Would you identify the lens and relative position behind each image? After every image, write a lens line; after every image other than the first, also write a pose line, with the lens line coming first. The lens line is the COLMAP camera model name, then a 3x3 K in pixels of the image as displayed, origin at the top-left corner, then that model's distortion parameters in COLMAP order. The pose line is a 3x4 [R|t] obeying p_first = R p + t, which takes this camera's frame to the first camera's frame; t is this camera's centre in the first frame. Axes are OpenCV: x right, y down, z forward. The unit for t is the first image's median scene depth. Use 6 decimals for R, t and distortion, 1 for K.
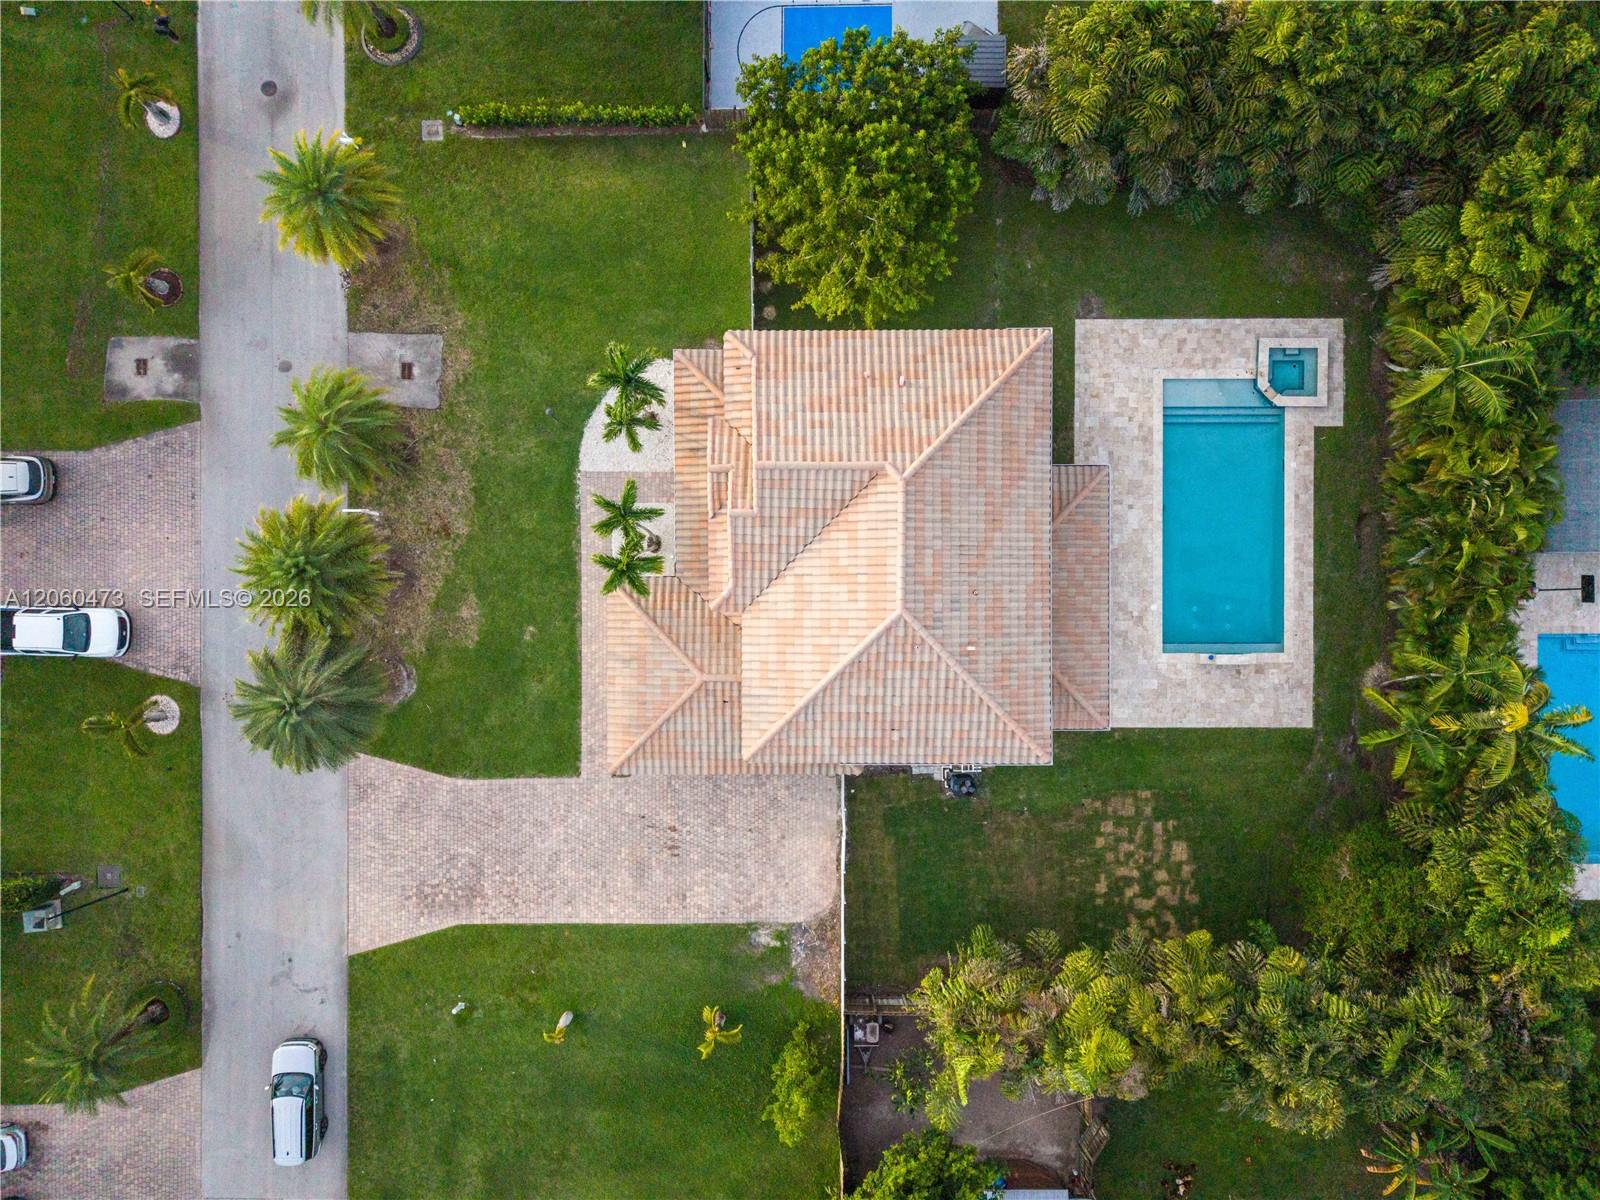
lens RADIAL K [[1068.1, 0, 797.5], [0, 1068.1, 602.4], [0, 0, 1]] dist [0.027858, -0.021088]
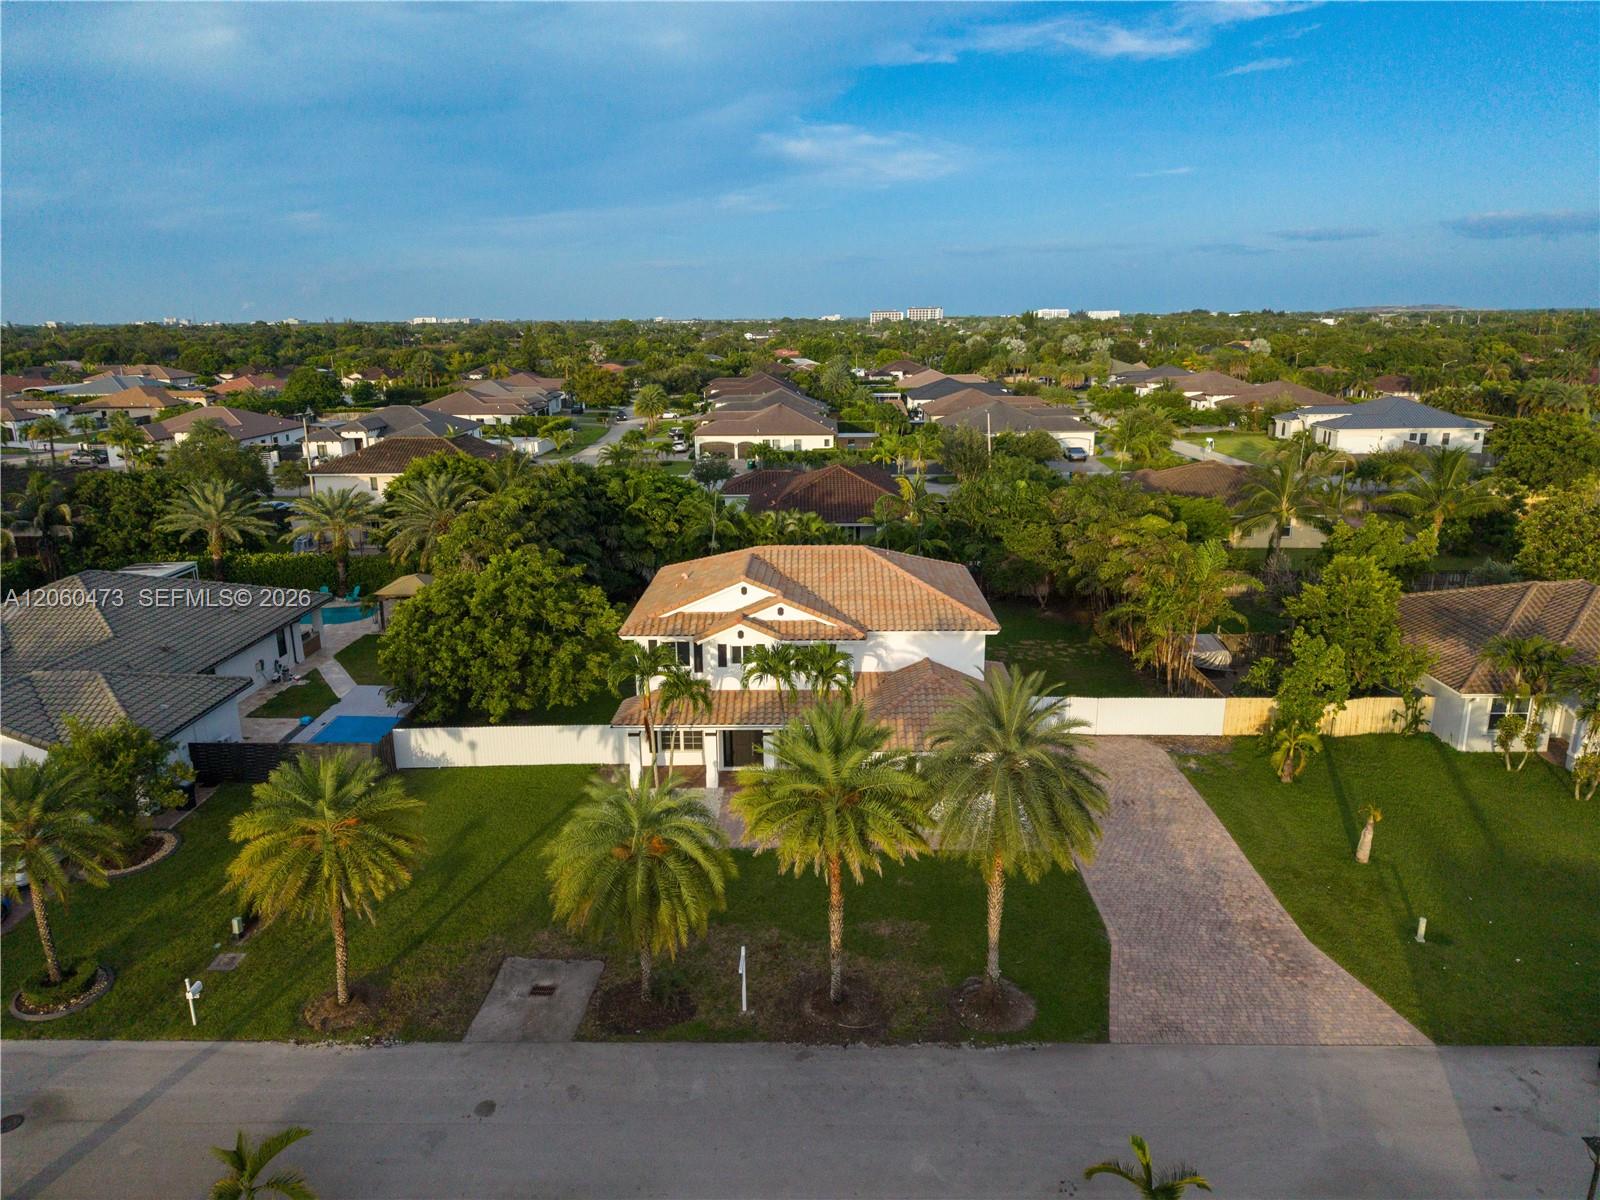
lens RADIAL K [[1068.1, 0, 797.5], [0, 1068.1, 602.4], [0, 0, 1]] dist [0.027858, -0.021088]
pose [[0.025146, -0.265858, 0.963684, -0.981493], [0.999587, -0.006759, -0.027948, -0.028710], [0.013943, 0.963989, 0.265578, 0.580548]]
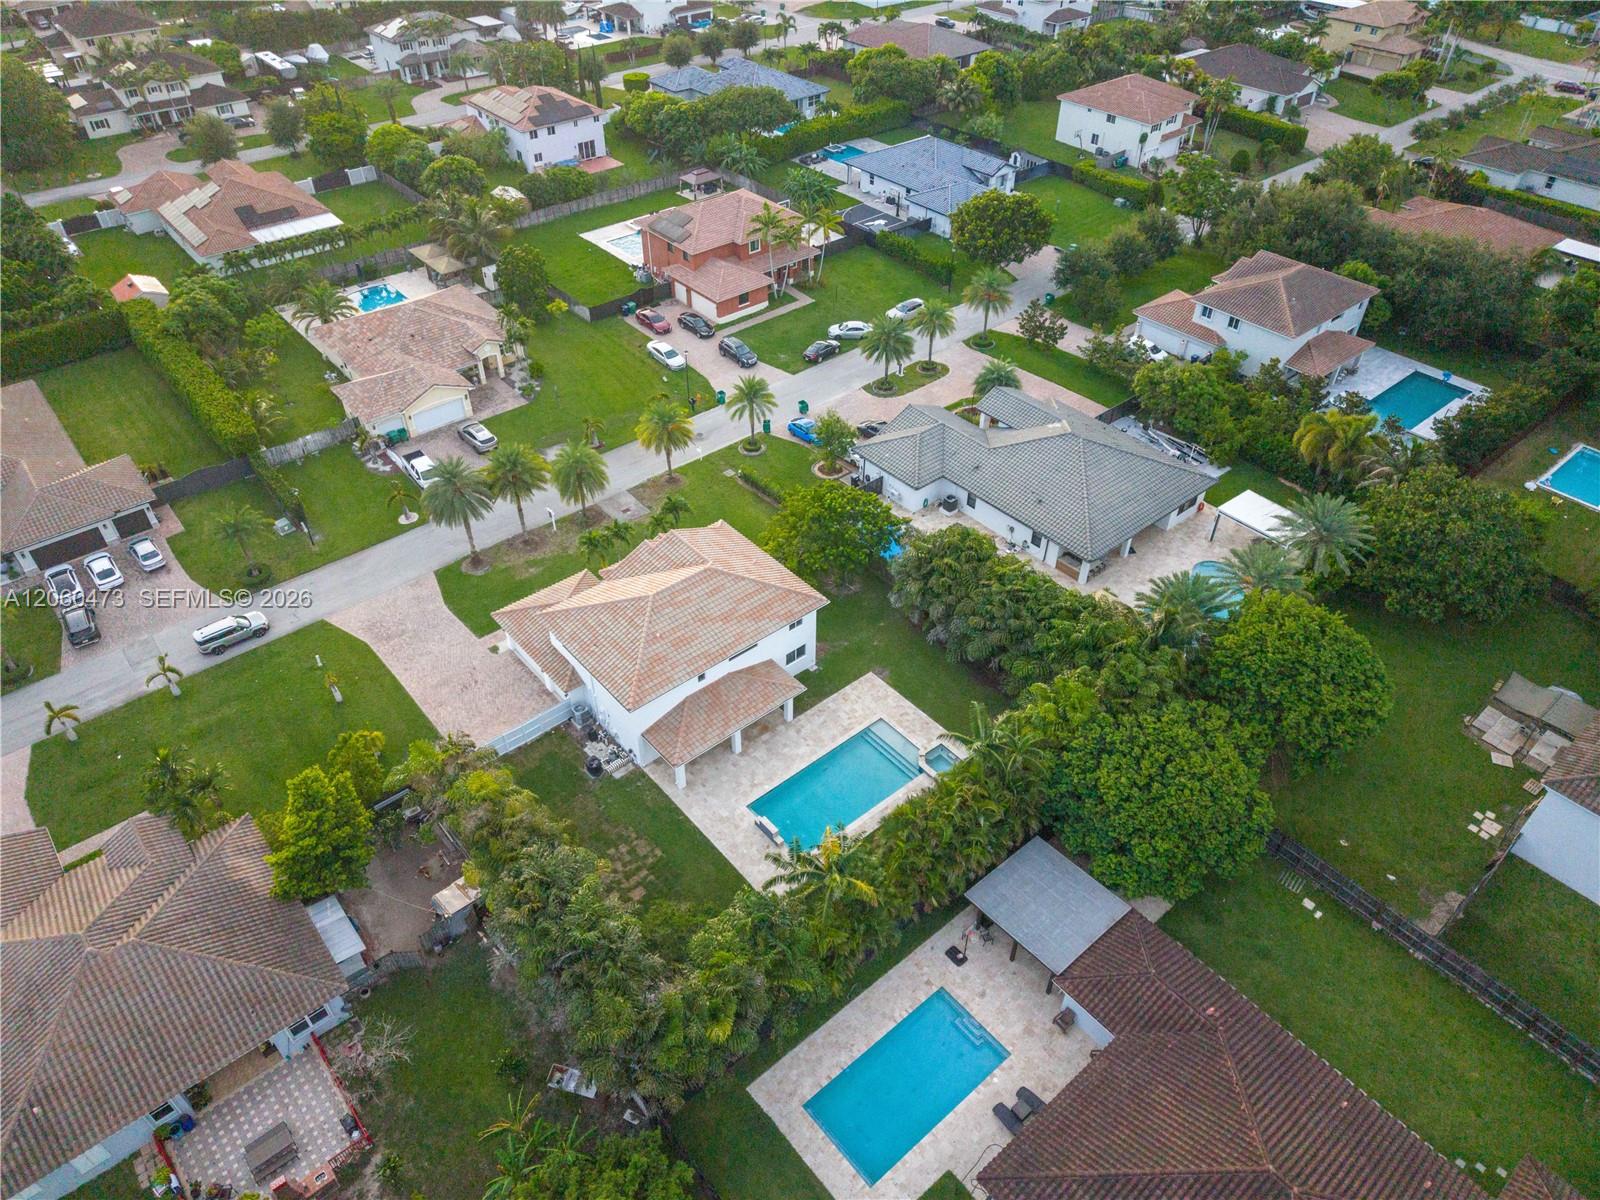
lens RADIAL K [[1066.0, 0, 796.7], [0, 1066.0, 597.9], [0, 0, 1]] dist [0.047274, -0.048195]
pose [[0.640461, 0.494970, -0.587209, 1.095831], [-0.767991, 0.413093, -0.489433, 0.584626], [0.000317, 0.764434, 0.644702, -0.153760]]
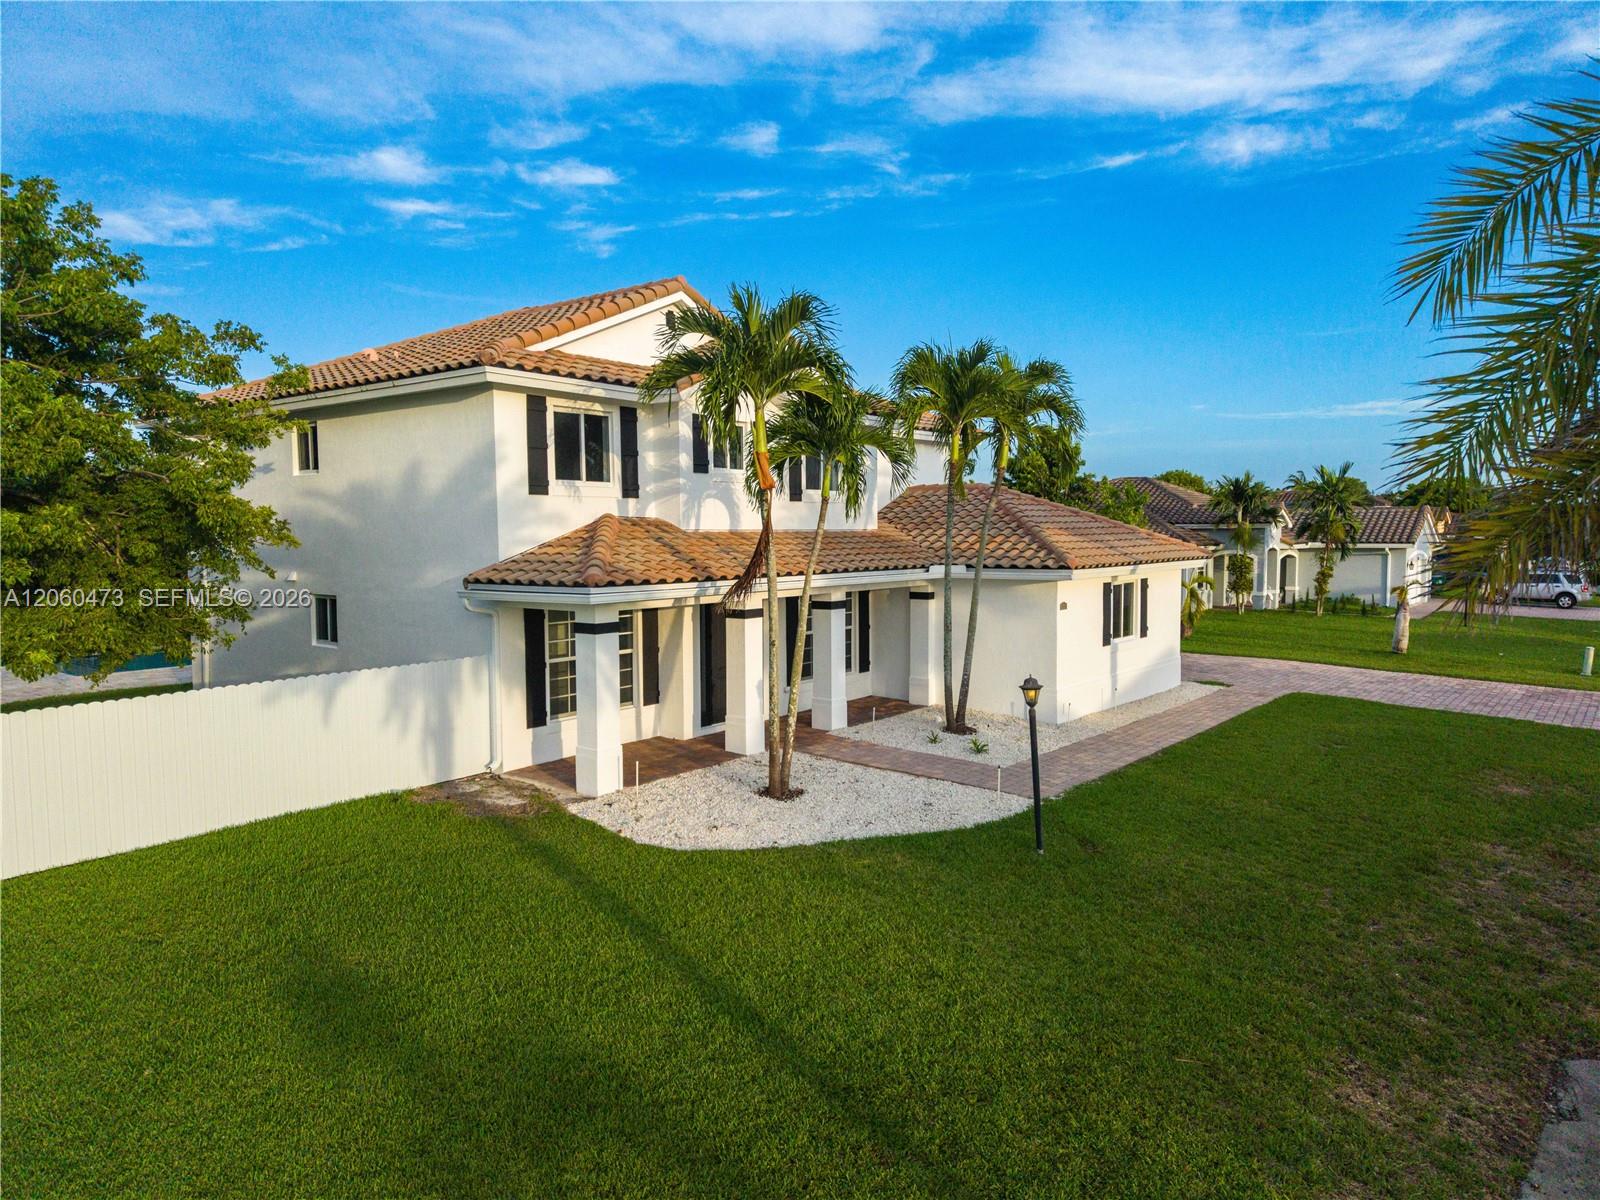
lens RADIAL K [[1068.1, 0, 797.5], [0, 1068.1, 602.4], [0, 0, 1]] dist [0.027858, -0.021088]
pose [[-0.780914, -0.044964, 0.623018, -0.347254], [0.624635, -0.059924, 0.778615, -0.423460], [0.002324, 0.997190, 0.074882, 0.914670]]
